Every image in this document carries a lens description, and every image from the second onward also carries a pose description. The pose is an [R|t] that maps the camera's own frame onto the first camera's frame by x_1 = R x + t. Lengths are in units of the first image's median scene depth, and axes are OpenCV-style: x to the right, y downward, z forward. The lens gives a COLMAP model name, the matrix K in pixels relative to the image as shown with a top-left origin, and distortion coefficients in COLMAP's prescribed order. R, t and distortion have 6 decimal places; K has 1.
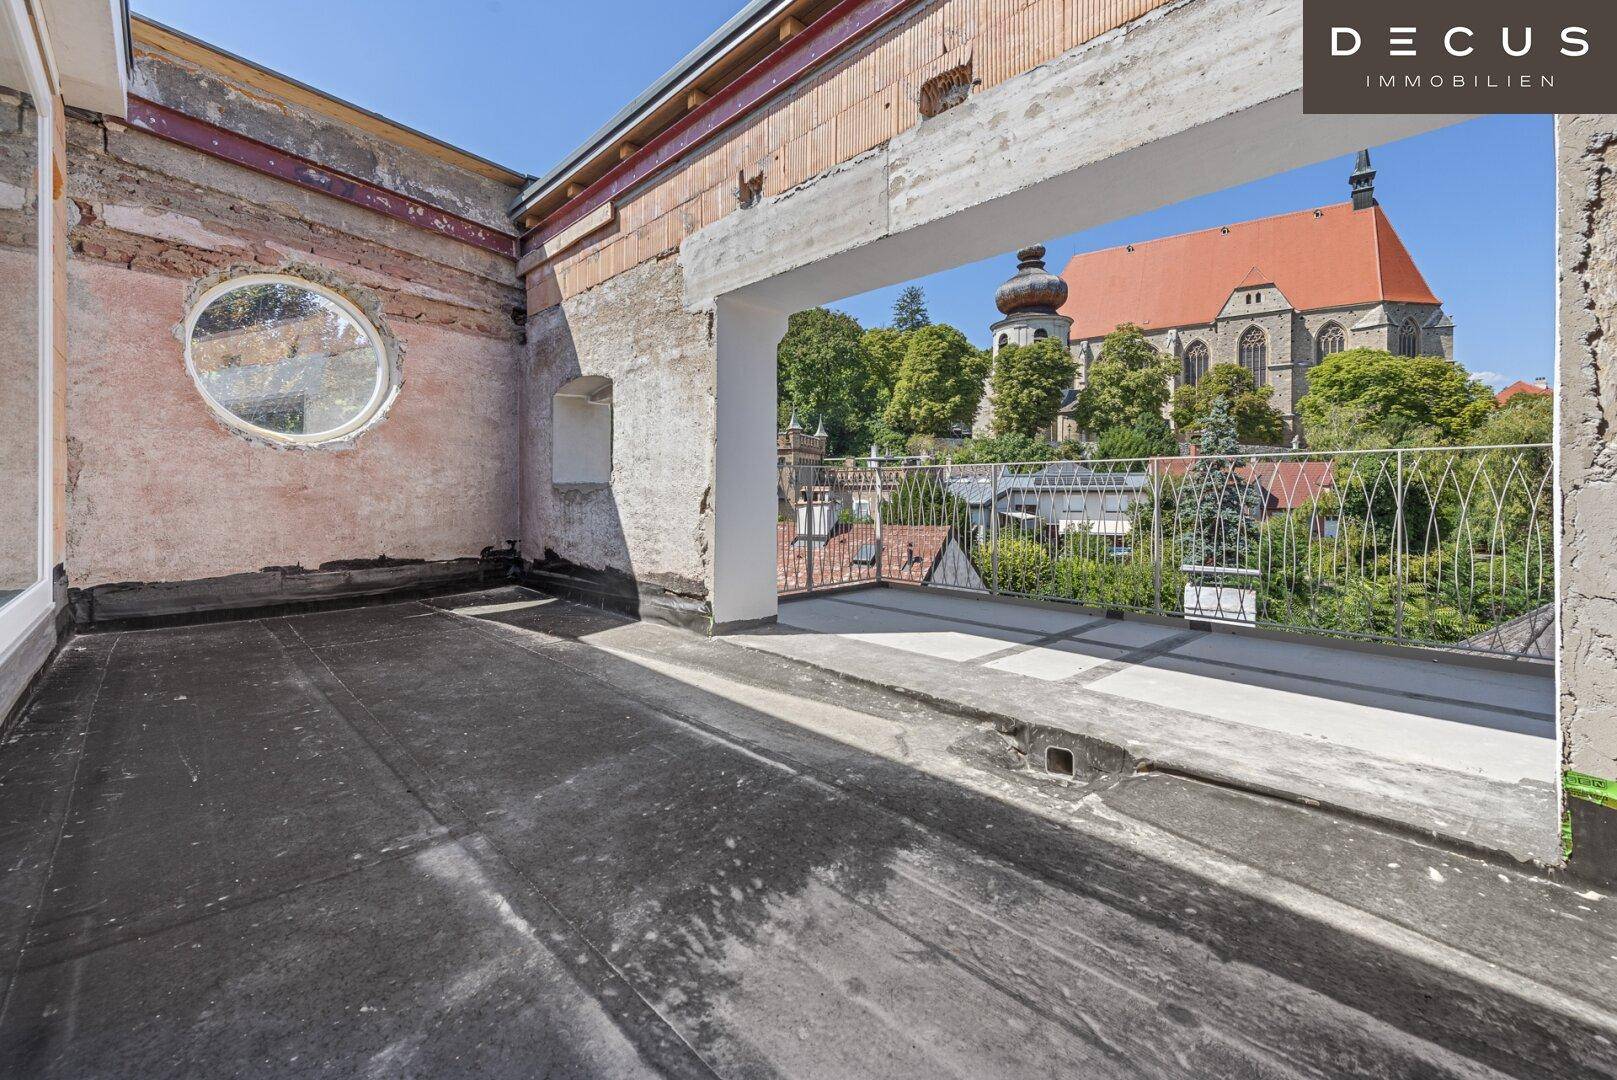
lens RADIAL K [[653.3, 0, 771.2], [0, 653.3, 488.7], [0, 0, 1]] dist [0.018736, -0.006097]
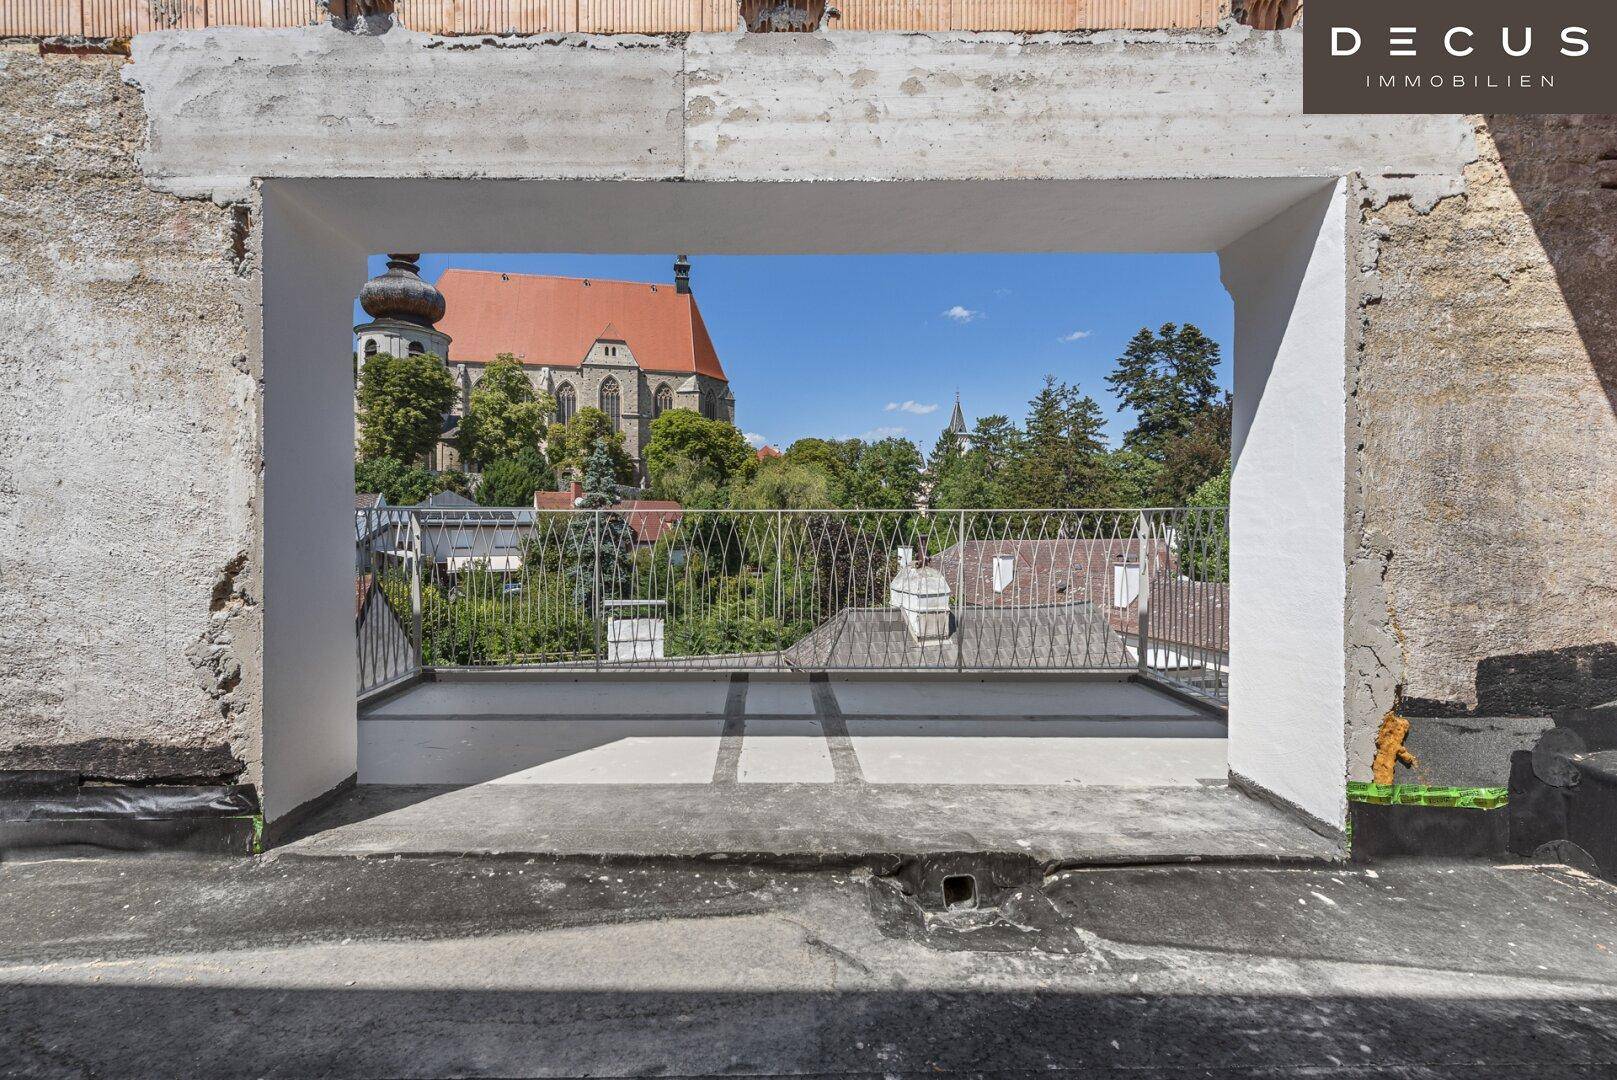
lens RADIAL K [[715.7, 0, 718.2], [0, 715.7, 532.0], [0, 0, 1]] dist [0.018149, -0.007818]
pose [[0.679598, -0.009700, 0.733521, -0.291401], [-0.002396, 0.999878, 0.015442, -0.035664], [-0.733581, -0.012252, 0.679492, 0.414307]]
